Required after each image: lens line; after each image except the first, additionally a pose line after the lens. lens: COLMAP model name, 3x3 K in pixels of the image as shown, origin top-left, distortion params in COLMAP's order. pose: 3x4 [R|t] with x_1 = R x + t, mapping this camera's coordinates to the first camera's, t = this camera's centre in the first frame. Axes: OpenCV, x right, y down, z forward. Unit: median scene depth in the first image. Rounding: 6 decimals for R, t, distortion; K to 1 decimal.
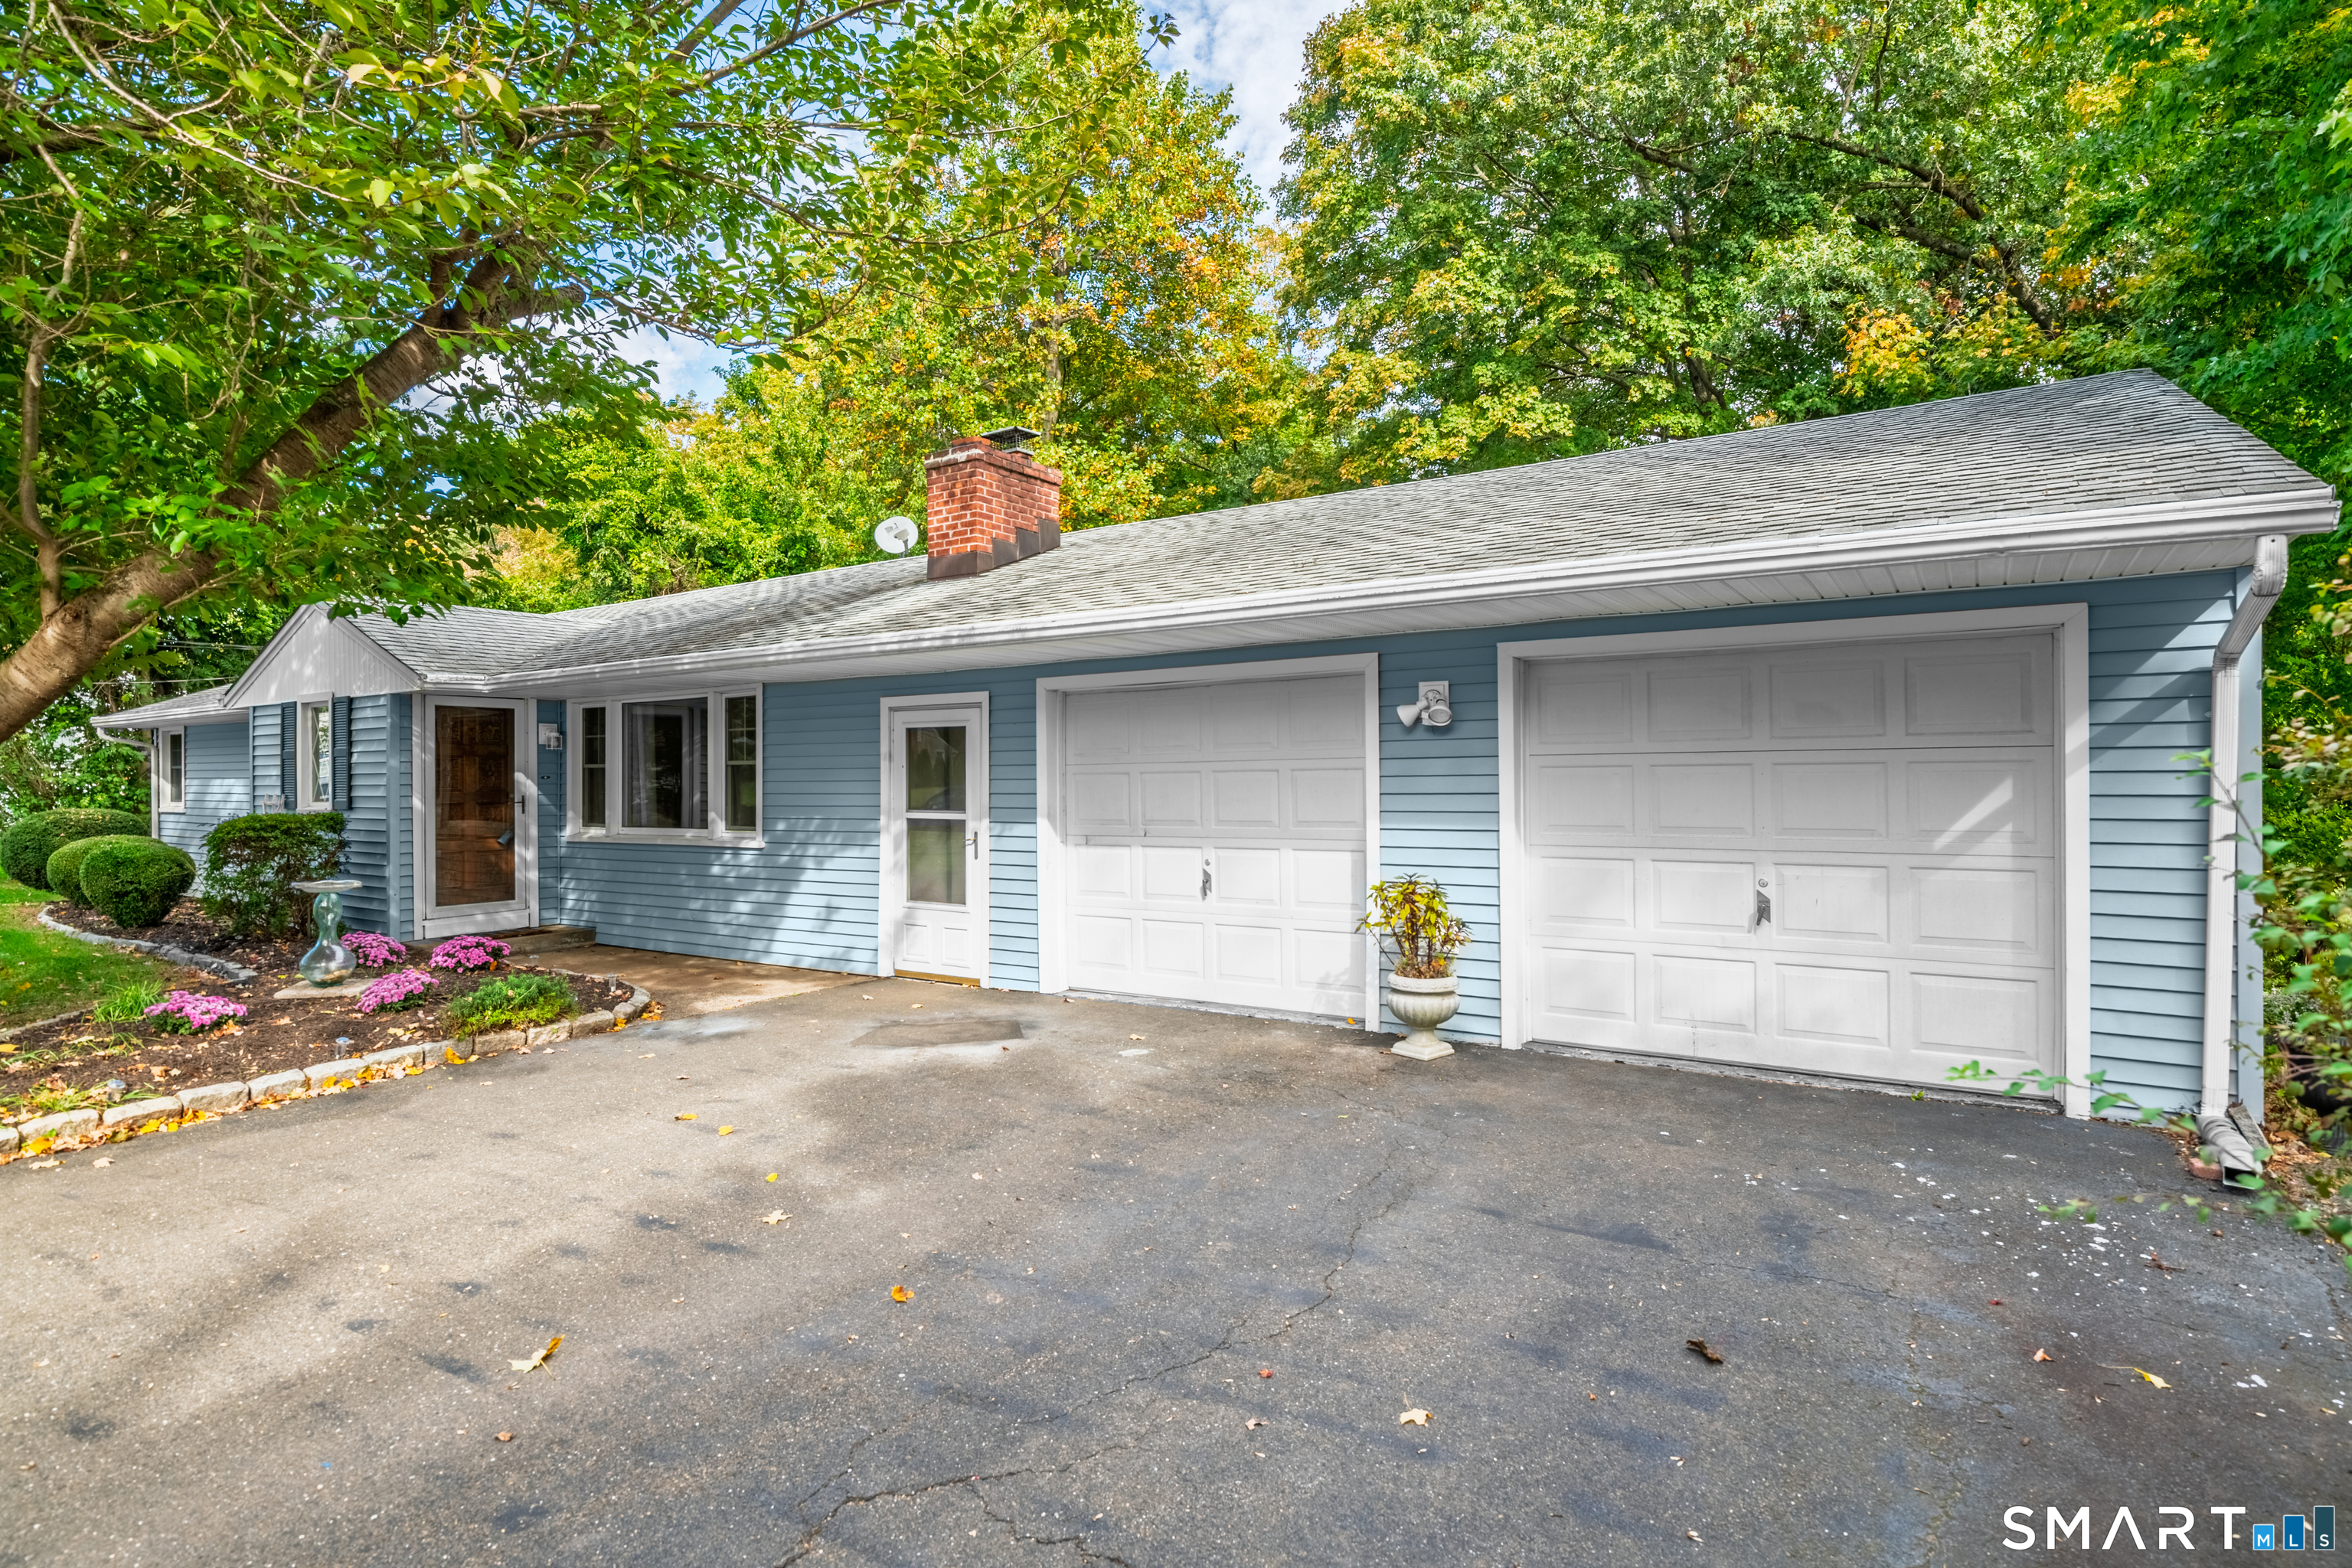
lens RADIAL K [[1173.4, 0, 1198.0], [0, 1173.4, 770.0], [0, 0, 1]] dist [-0.006072, -0.001934]
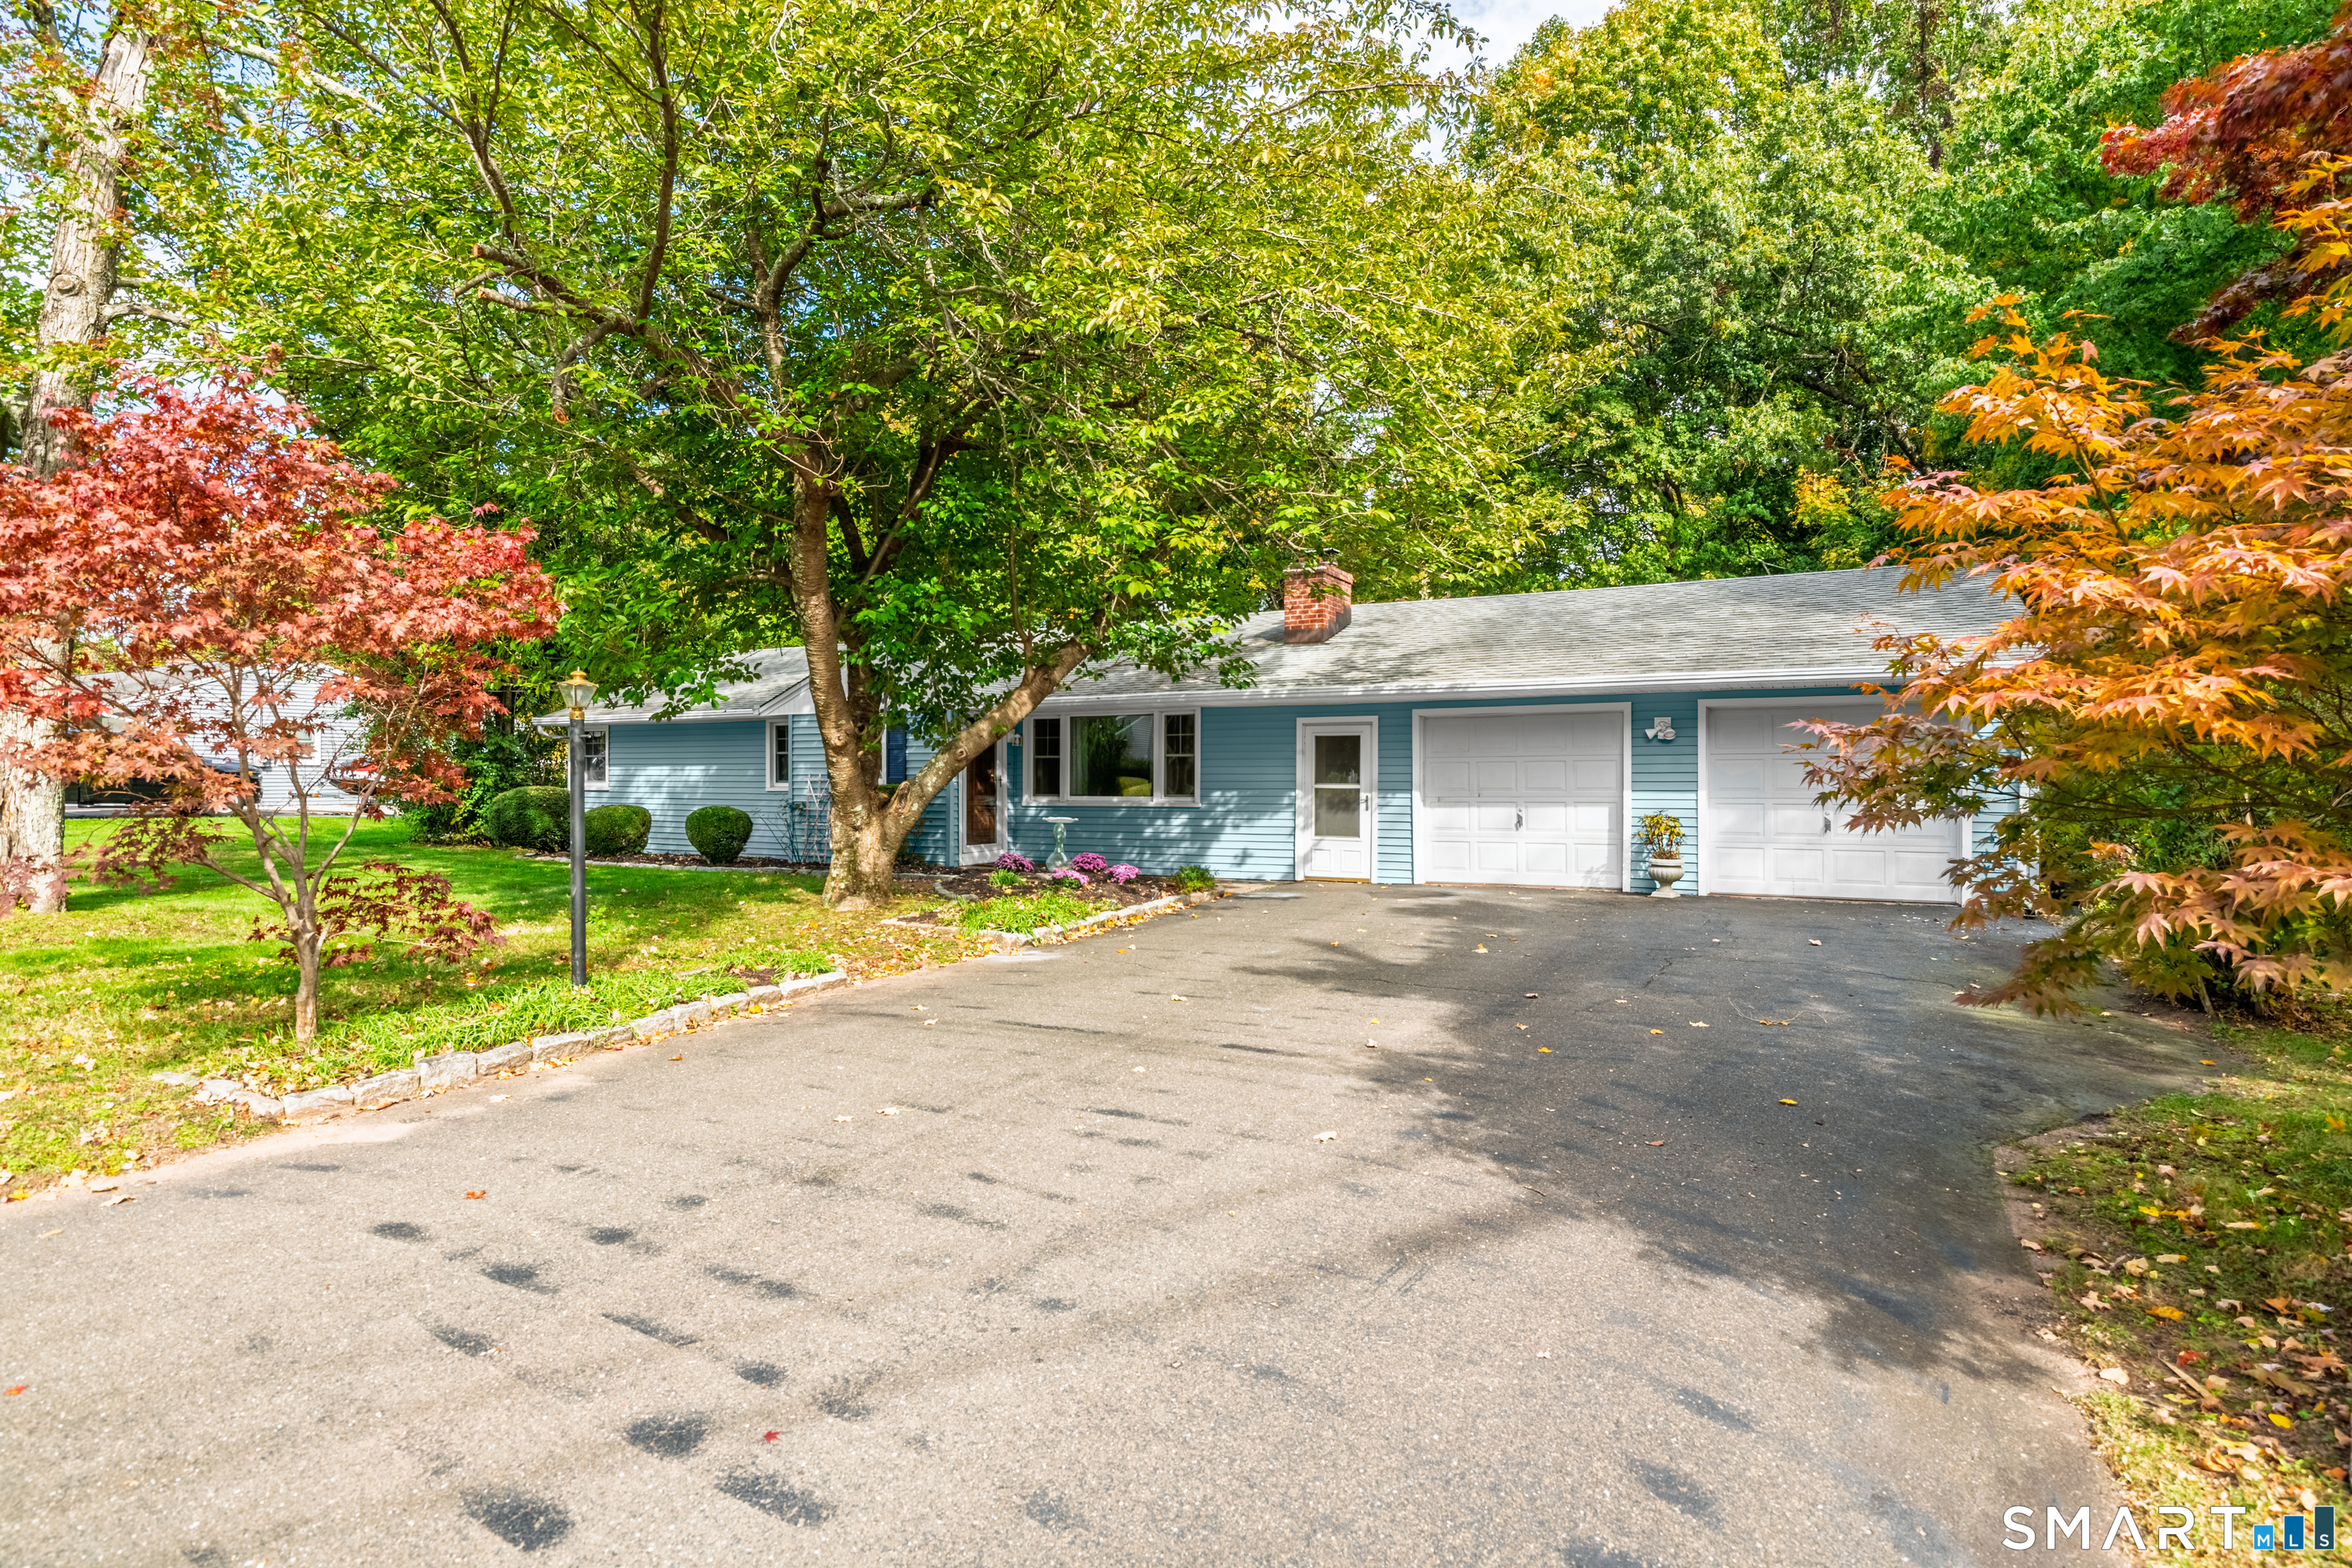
lens RADIAL K [[1173.4, 0, 1198.0], [0, 1173.4, 770.0], [0, 0, 1]] dist [-0.006072, -0.001934]
pose [[0.994062, 0.005726, 0.108662, -0.619205], [-0.005645, 0.999984, -0.001056, 0.016850], [-0.108666, 0.000436, 0.994078, -0.701334]]
